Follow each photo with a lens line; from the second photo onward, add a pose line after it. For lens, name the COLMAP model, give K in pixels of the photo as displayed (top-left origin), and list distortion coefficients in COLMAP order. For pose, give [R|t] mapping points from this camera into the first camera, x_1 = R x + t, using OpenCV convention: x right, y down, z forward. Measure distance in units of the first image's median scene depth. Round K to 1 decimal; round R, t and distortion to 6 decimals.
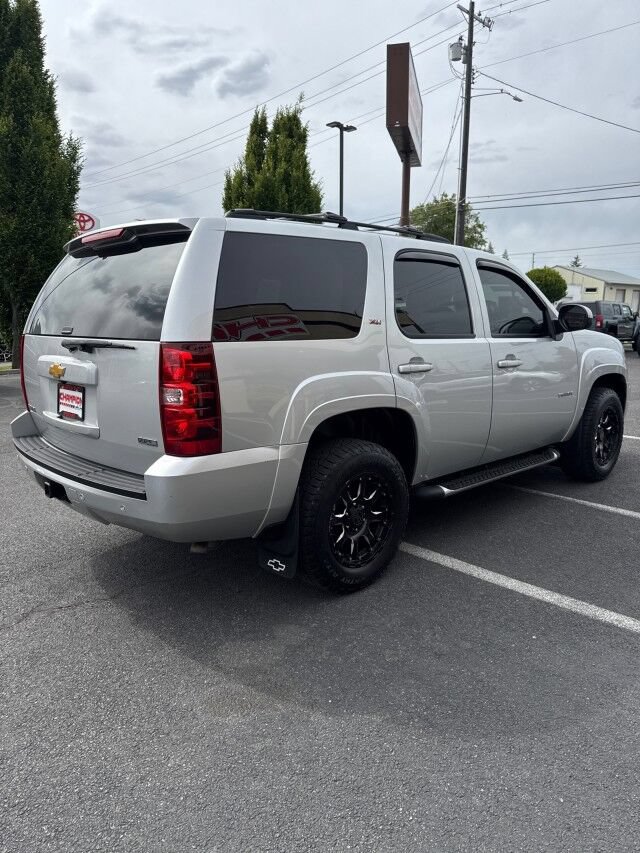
lens RADIAL K [[605.8, 0, 320.0], [0, 605.8, 426.5], [0, 0, 1]] dist [0.083857, -0.125310]
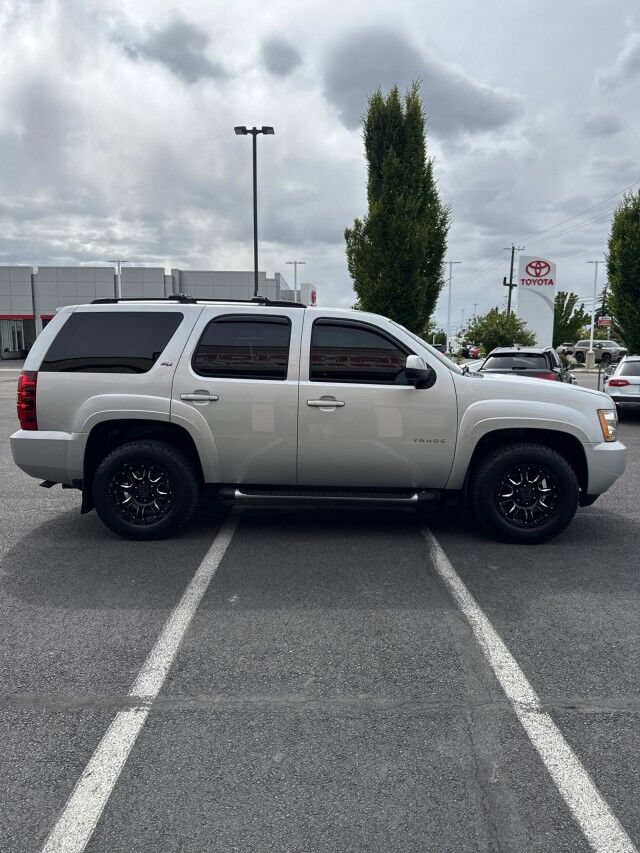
lens RADIAL K [[601.8, 0, 320.0], [0, 601.8, 426.5], [0, 0, 1]] dist [0.046801, -0.002033]
pose [[0.719685, 0.097546, -0.687414, 1.325276], [-0.140852, 0.990006, -0.006979, -0.058954], [0.679864, 0.101846, 0.726232, 0.176833]]
